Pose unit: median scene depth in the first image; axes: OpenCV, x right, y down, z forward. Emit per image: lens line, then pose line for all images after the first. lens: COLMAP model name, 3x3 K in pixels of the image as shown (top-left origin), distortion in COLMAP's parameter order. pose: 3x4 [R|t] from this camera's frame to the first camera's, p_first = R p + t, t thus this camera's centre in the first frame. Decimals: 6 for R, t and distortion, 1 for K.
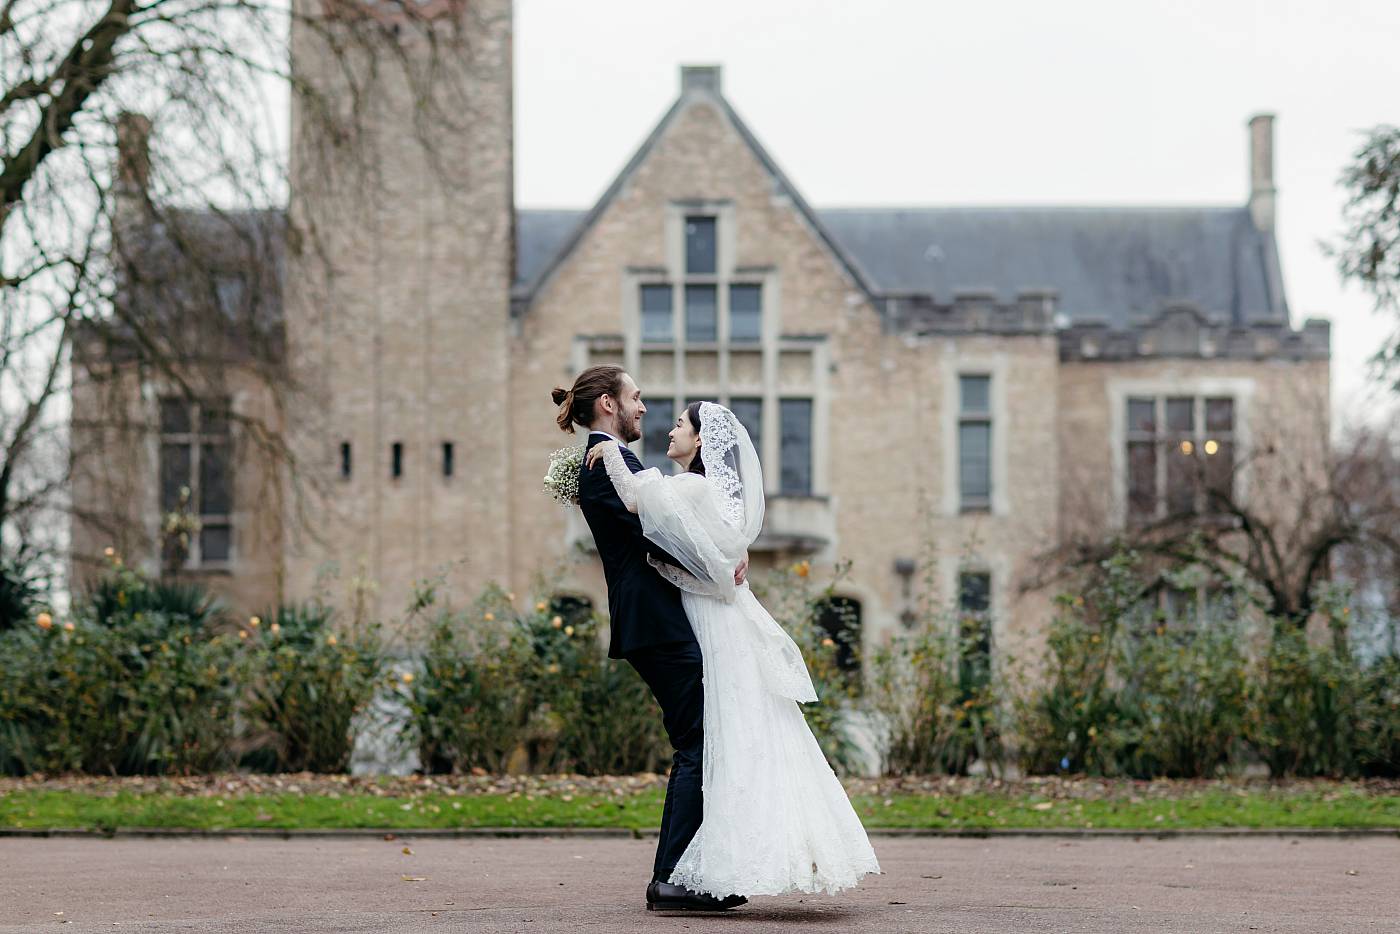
lens RADIAL K [[7363.0, 0, 700.0], [0, 7363.0, 467.0], [0, 0, 1]] dist [0.092597, -6.742690]
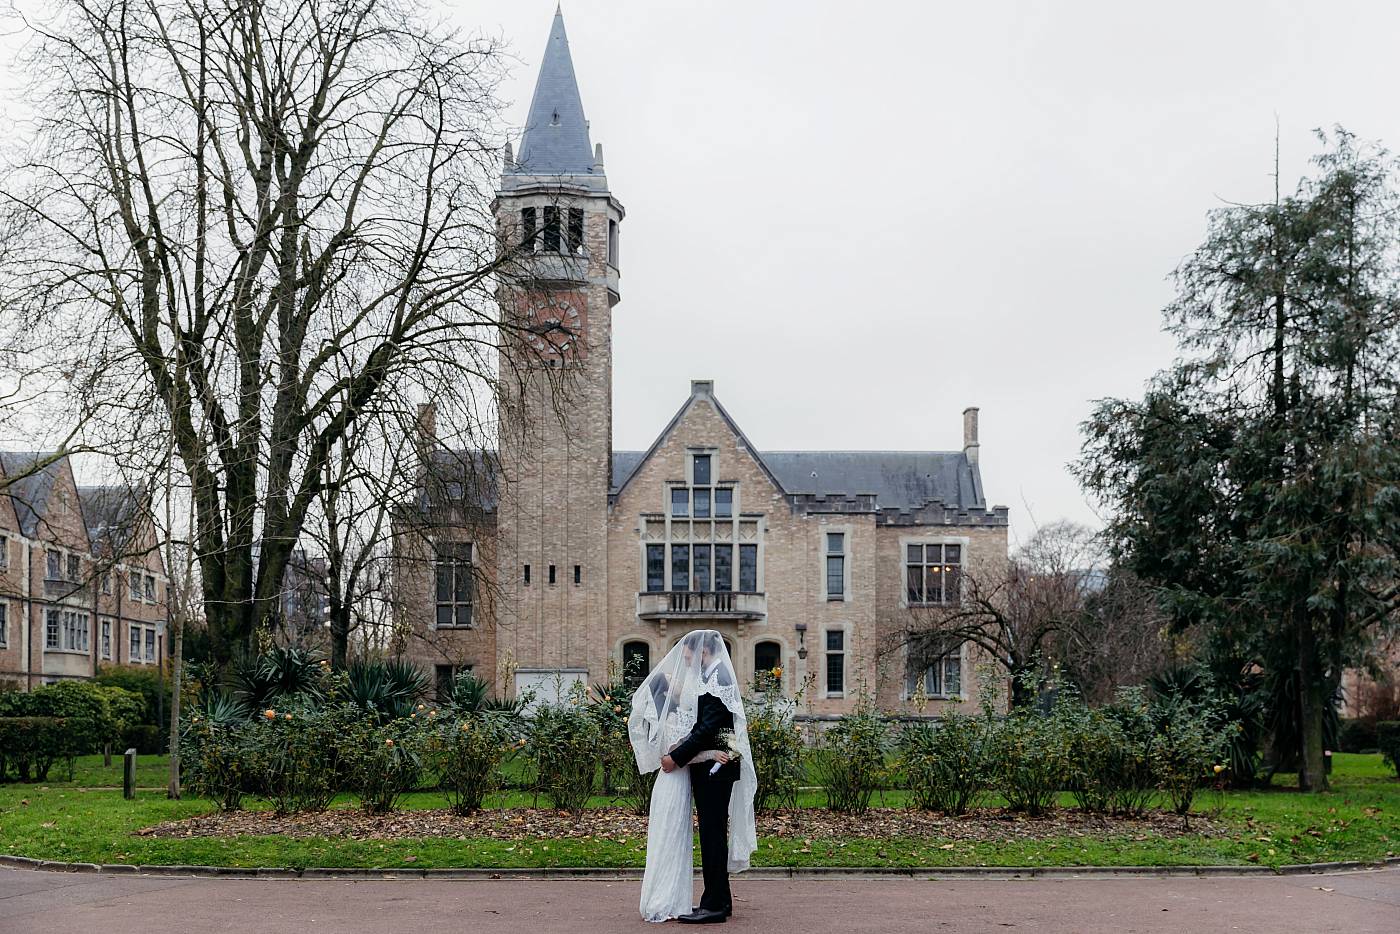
lens RADIAL K [[7363.0, 0, 700.0], [0, 7363.0, 467.0], [0, 0, 1]] dist [0.092597, -6.742690]
pose [[0.999977, 0.004611, -0.005020, 0.008481], [-0.004748, 0.999607, -0.027633, 0.022072], [0.004890, 0.027656, 0.999606, -0.898216]]
